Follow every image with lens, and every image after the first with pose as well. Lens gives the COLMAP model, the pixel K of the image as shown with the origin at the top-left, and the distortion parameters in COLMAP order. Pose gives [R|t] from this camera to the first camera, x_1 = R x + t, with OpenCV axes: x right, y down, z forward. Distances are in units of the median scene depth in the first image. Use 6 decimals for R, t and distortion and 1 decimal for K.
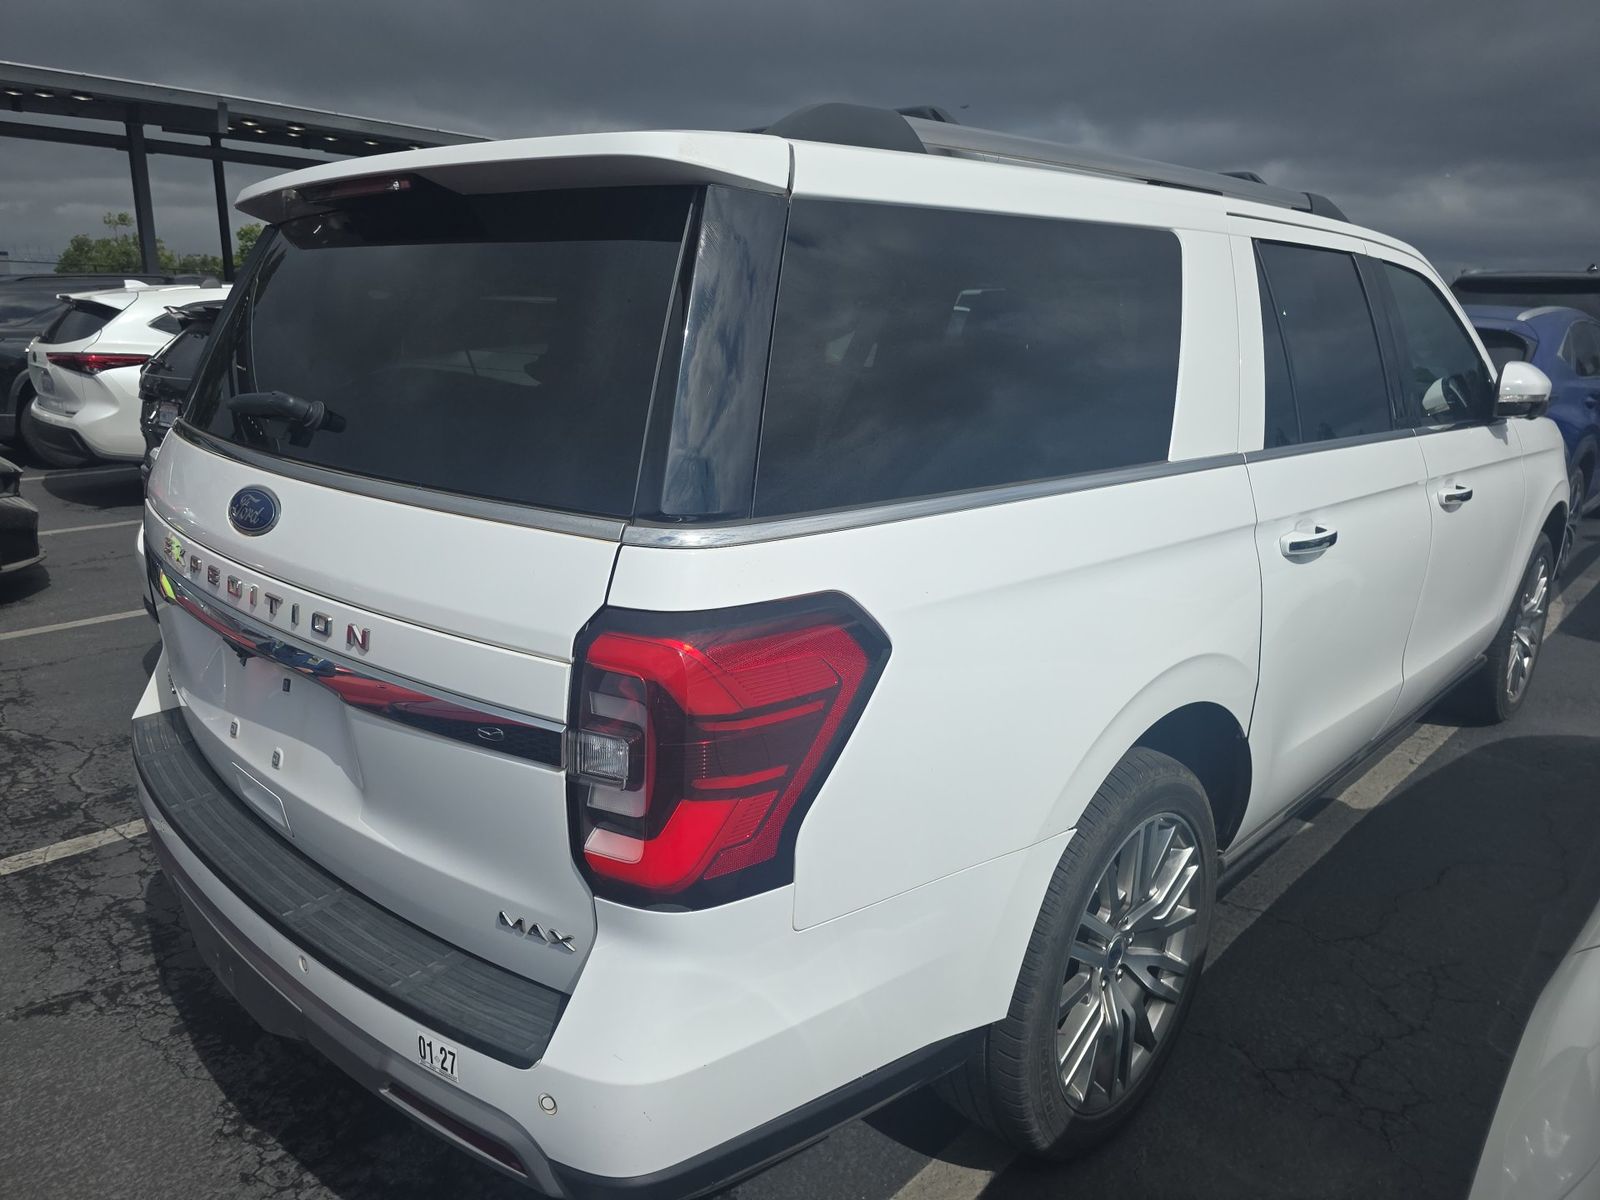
lens RADIAL K [[1139.4, 0, 760.9], [0, 1139.4, 604.2], [0, 0, 1]] dist [0.047164, -0.047694]
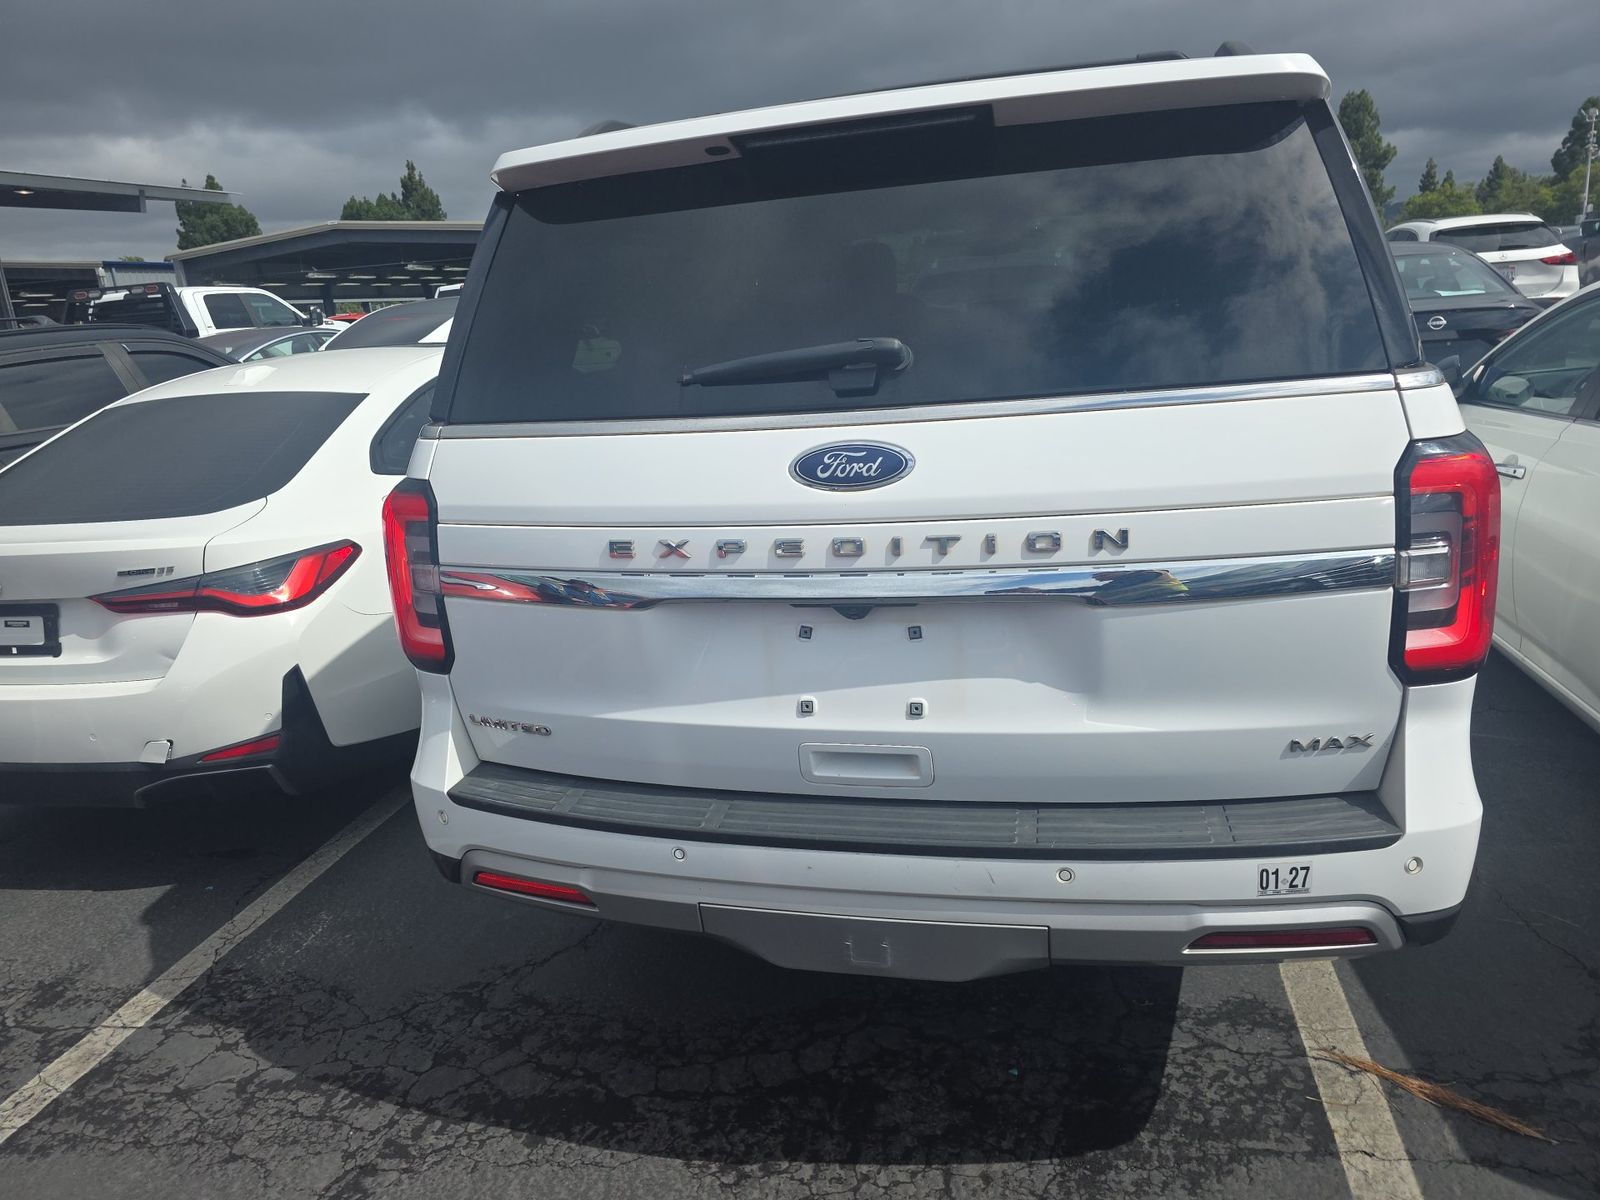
lens RADIAL K [[1139.4, 0, 760.9], [0, 1139.4, 604.2], [0, 0, 1]] dist [0.047164, -0.047694]
pose [[0.837598, -0.213261, 0.502941, -0.672199], [0.219899, 0.974392, 0.046950, -0.019530], [-0.500075, 0.071270, 0.863045, 0.144949]]
